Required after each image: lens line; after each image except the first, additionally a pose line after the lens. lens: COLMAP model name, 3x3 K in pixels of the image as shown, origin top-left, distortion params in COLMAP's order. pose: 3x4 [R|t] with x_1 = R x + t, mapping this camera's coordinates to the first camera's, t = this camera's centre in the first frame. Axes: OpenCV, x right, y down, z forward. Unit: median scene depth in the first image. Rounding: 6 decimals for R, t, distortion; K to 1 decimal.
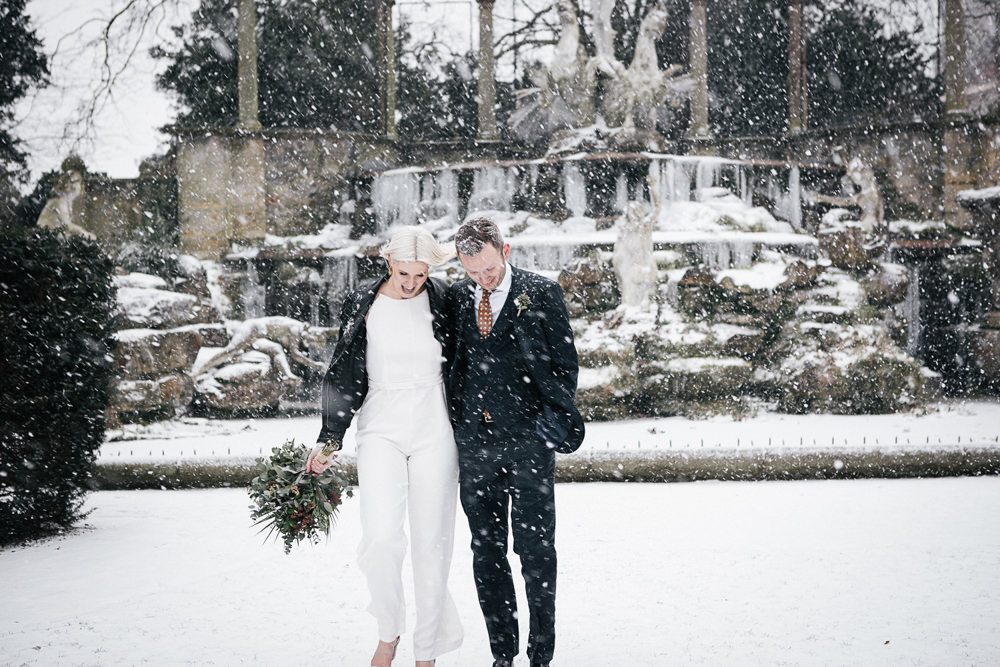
lens RADIAL K [[1441.2, 0, 493.7], [0, 1441.2, 324.6], [0, 0, 1]] dist [0.046326, 0.000000]
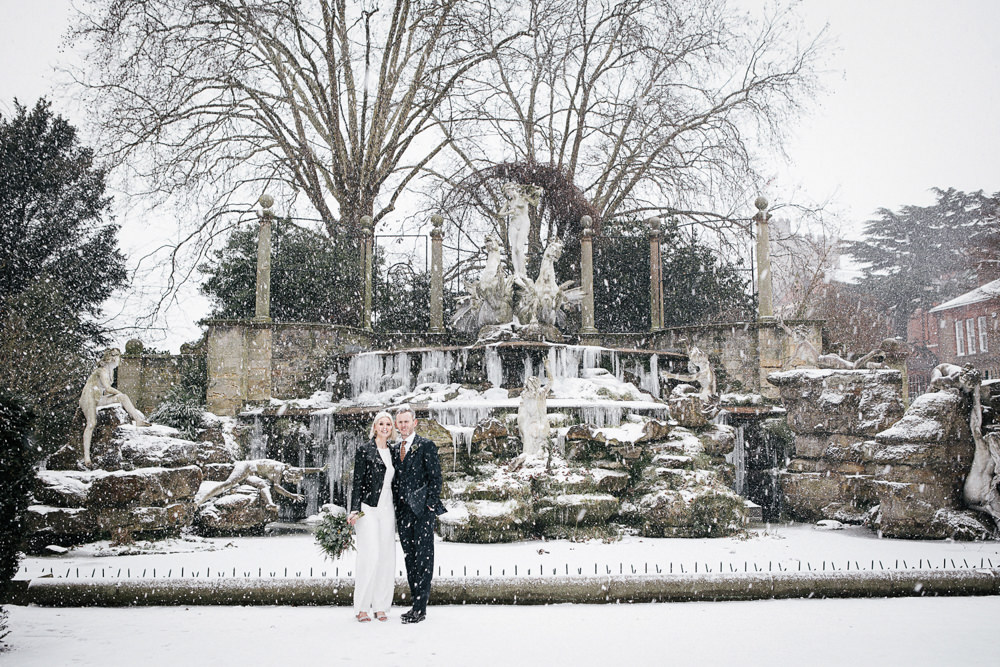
lens RADIAL K [[900.3, 0, 509.6], [0, 900.3, 333.4], [0, 0, 1]] dist [-0.065901, 0.076044]
pose [[0.999762, 0.012960, 0.017568, 0.055546], [-0.010391, 0.990216, -0.139158, -0.006796], [-0.019200, 0.138942, 0.990114, 0.146044]]
